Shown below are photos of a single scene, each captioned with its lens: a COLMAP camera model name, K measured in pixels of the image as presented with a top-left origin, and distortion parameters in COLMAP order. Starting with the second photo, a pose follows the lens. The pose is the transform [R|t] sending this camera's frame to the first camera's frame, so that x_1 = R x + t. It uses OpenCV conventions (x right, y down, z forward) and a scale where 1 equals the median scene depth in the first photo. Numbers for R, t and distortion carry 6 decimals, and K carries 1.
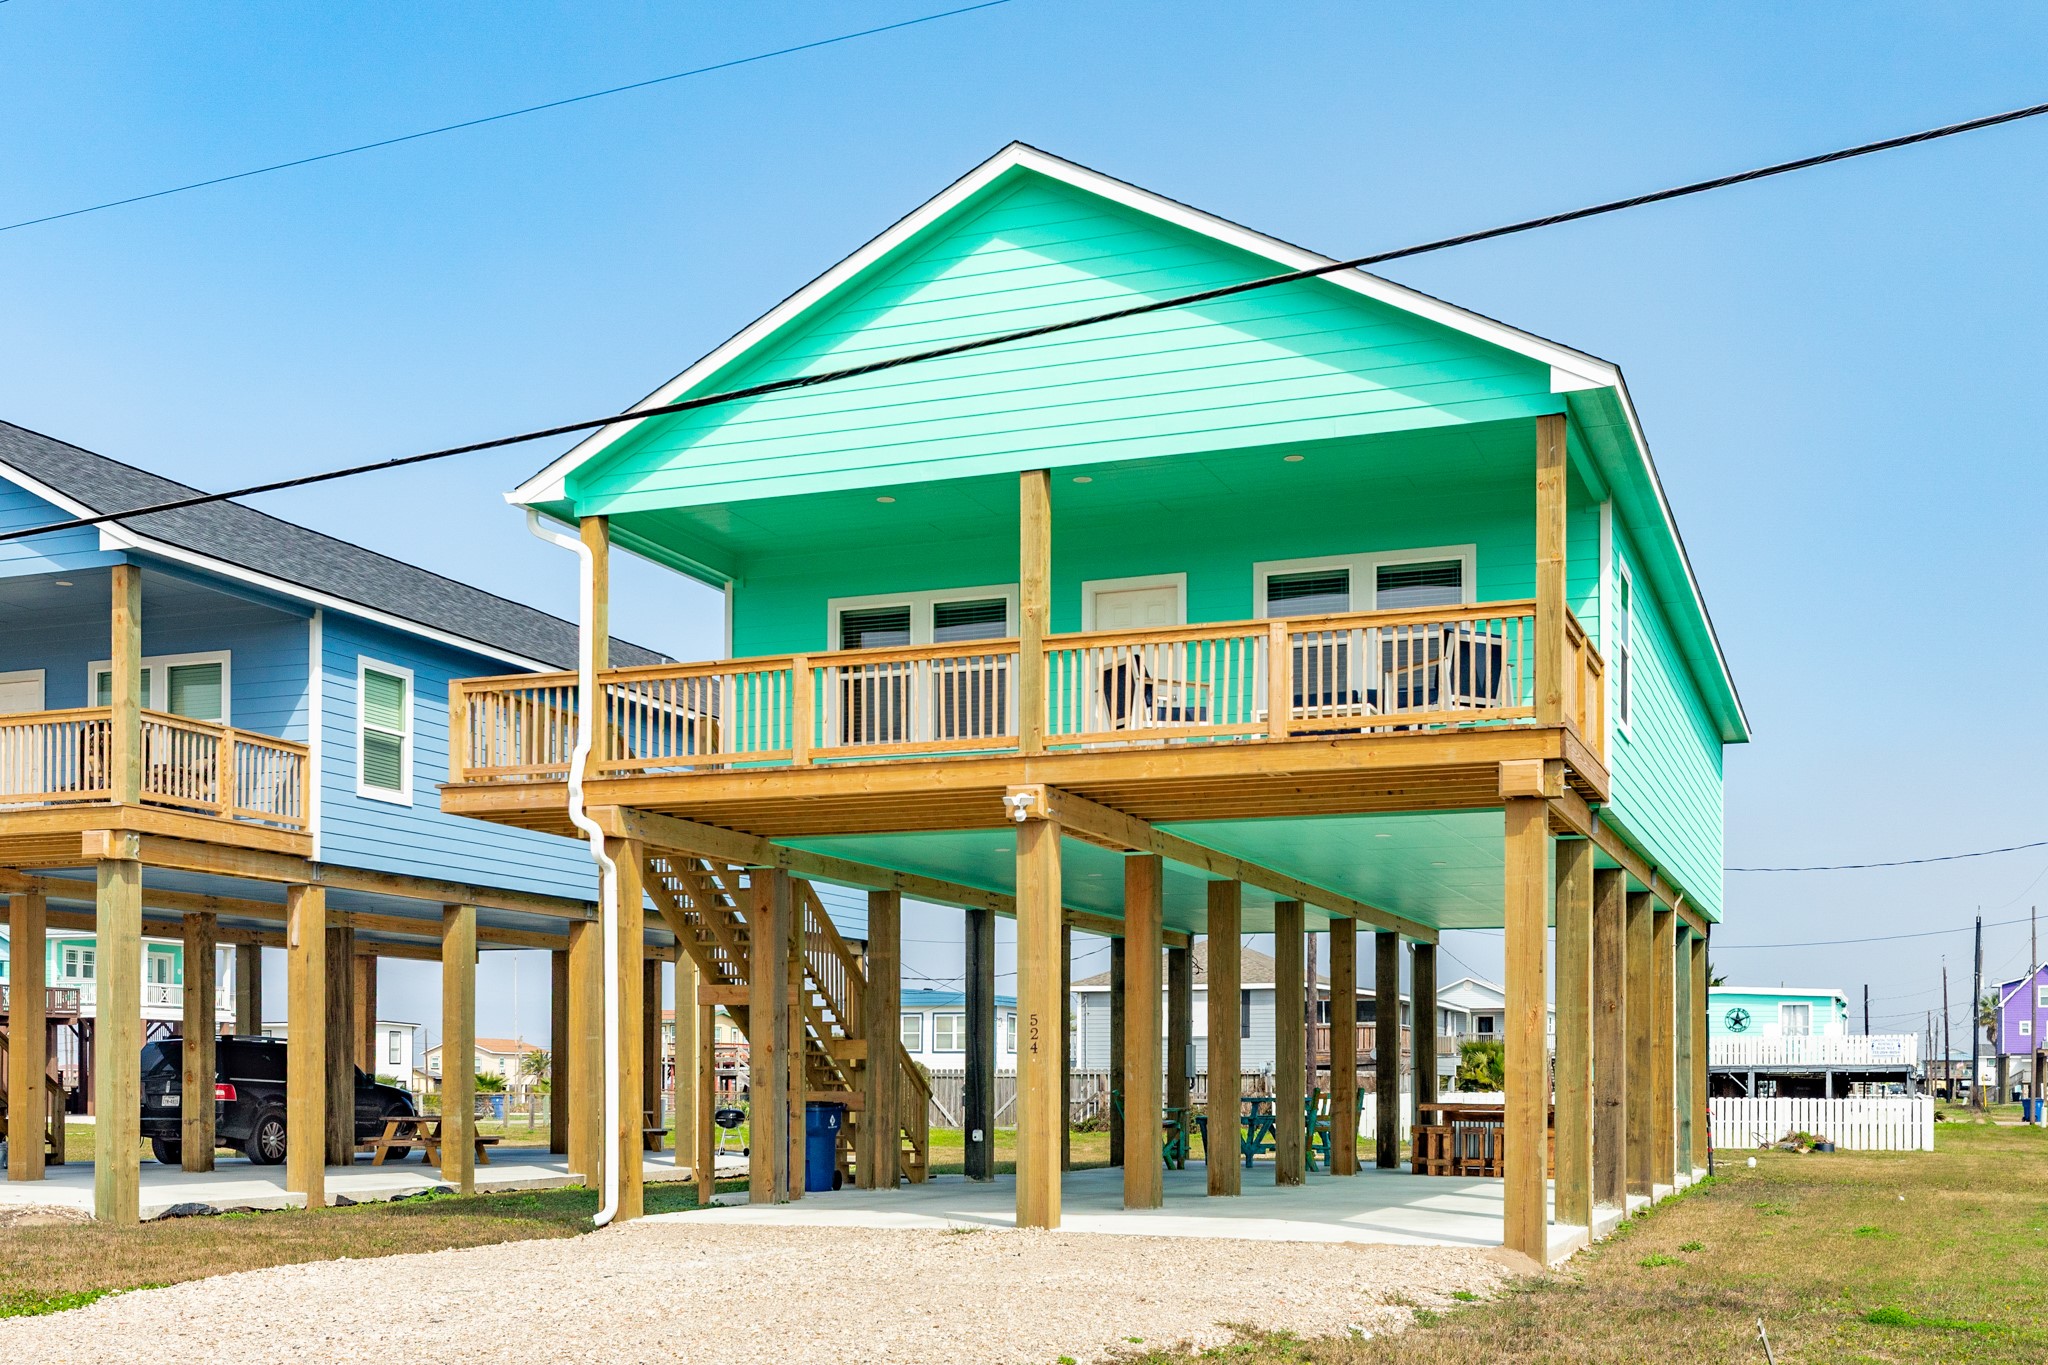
lens RADIAL K [[2060.2, 0, 1010.2], [0, 2060.2, 679.8], [0, 0, 1]] dist [0.004149, 0.000000]
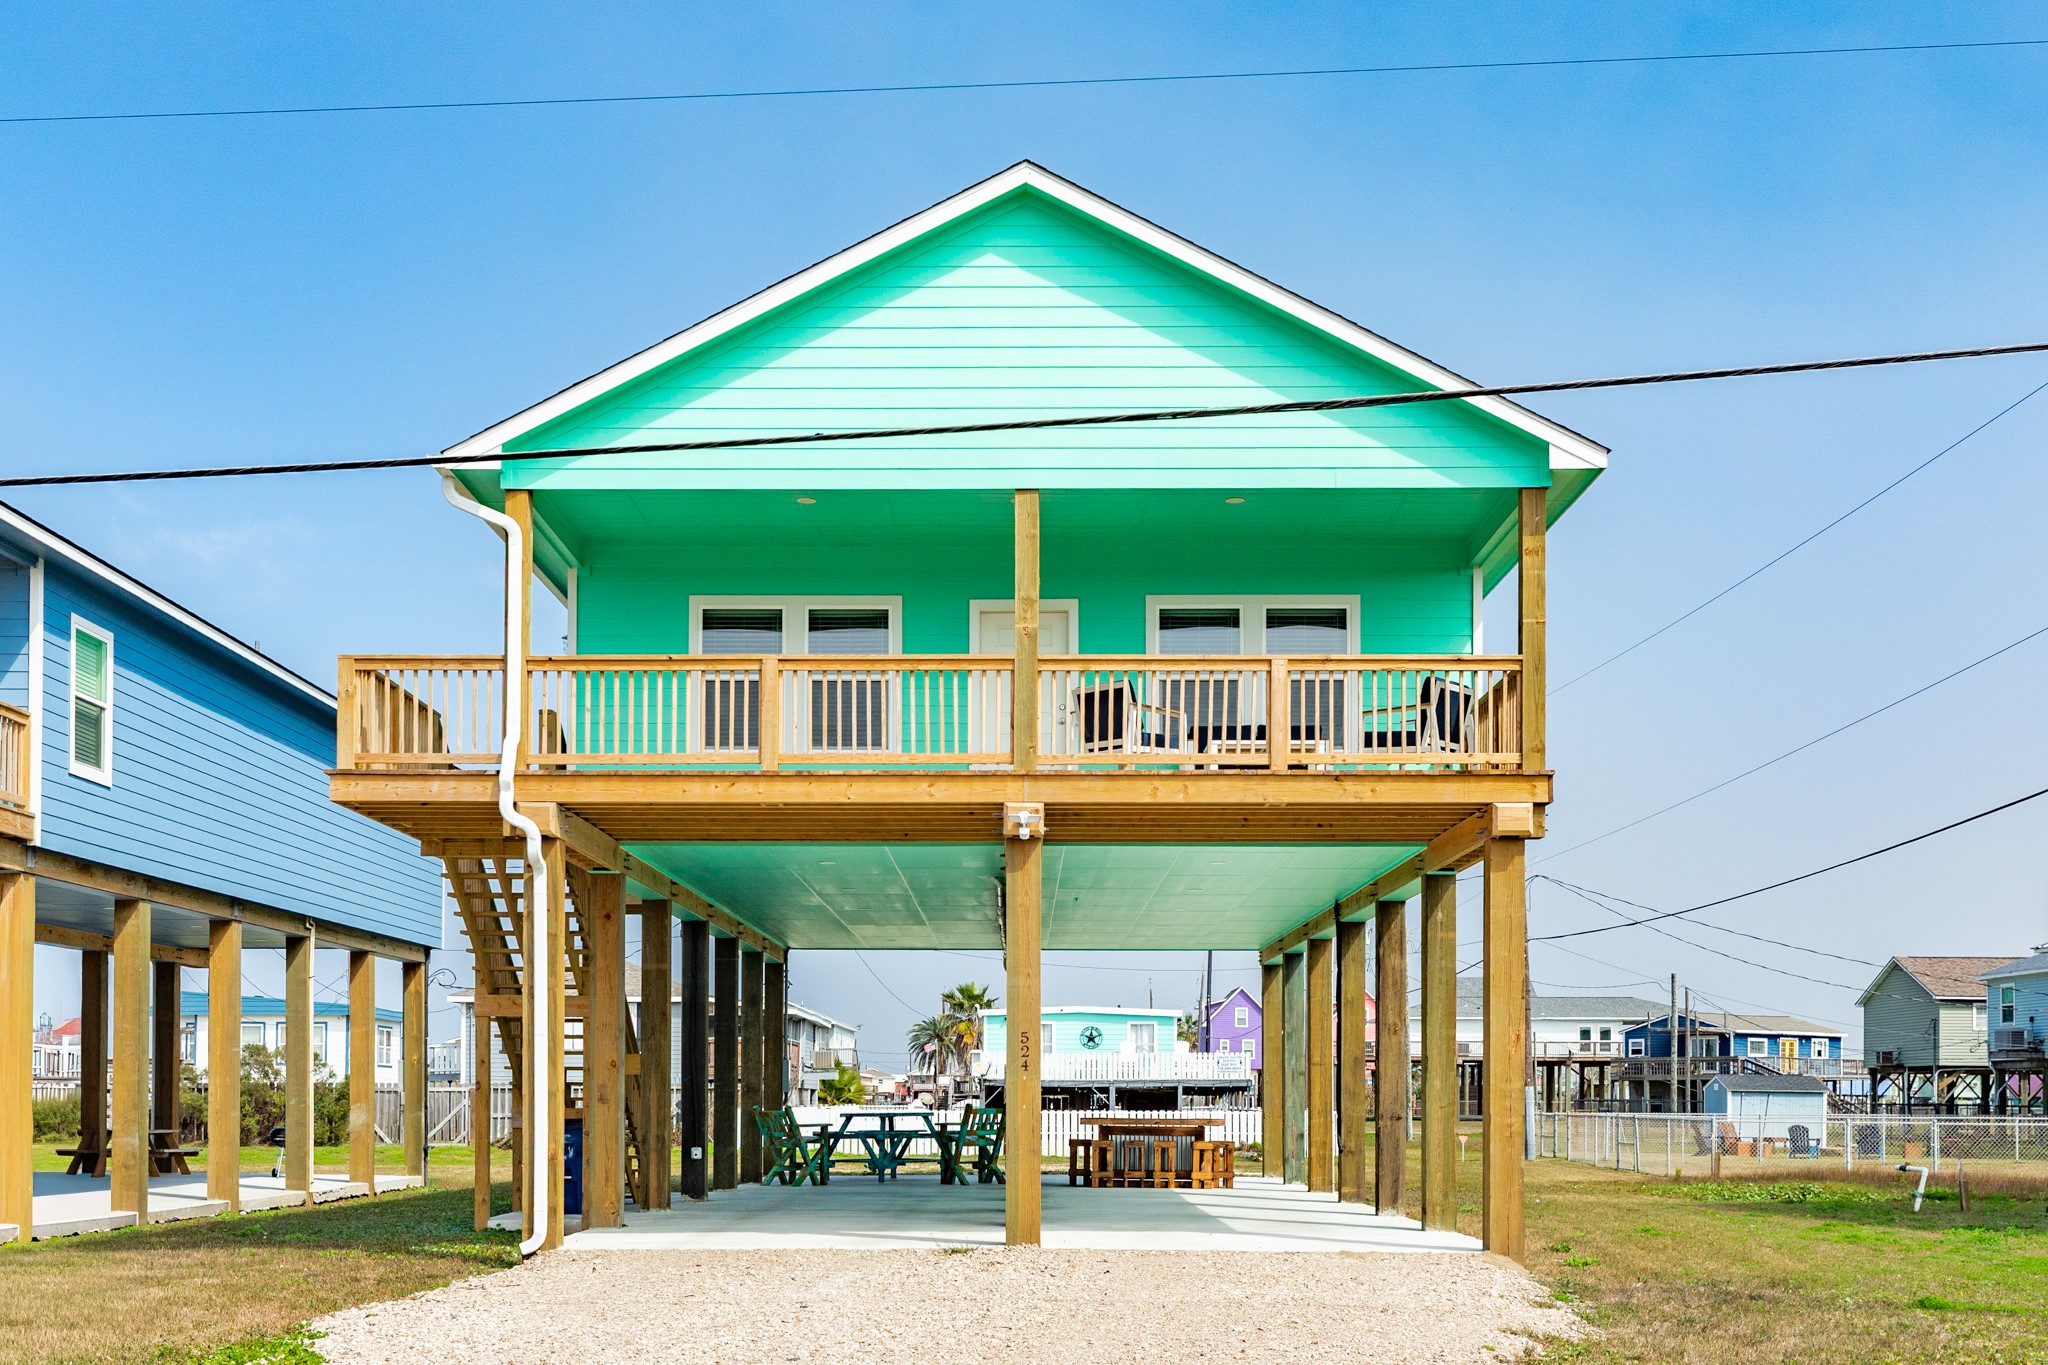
lens RADIAL K [[2060.2, 0, 1010.9], [0, 2060.2, 686.5], [0, 0, 1]] dist [0.004149, 0.000000]
pose [[0.942149, 0.064805, 0.328869, -0.291102], [-0.063746, 0.997868, -0.014015, 0.007995], [-0.329076, -0.007759, 0.944272, 0.049448]]
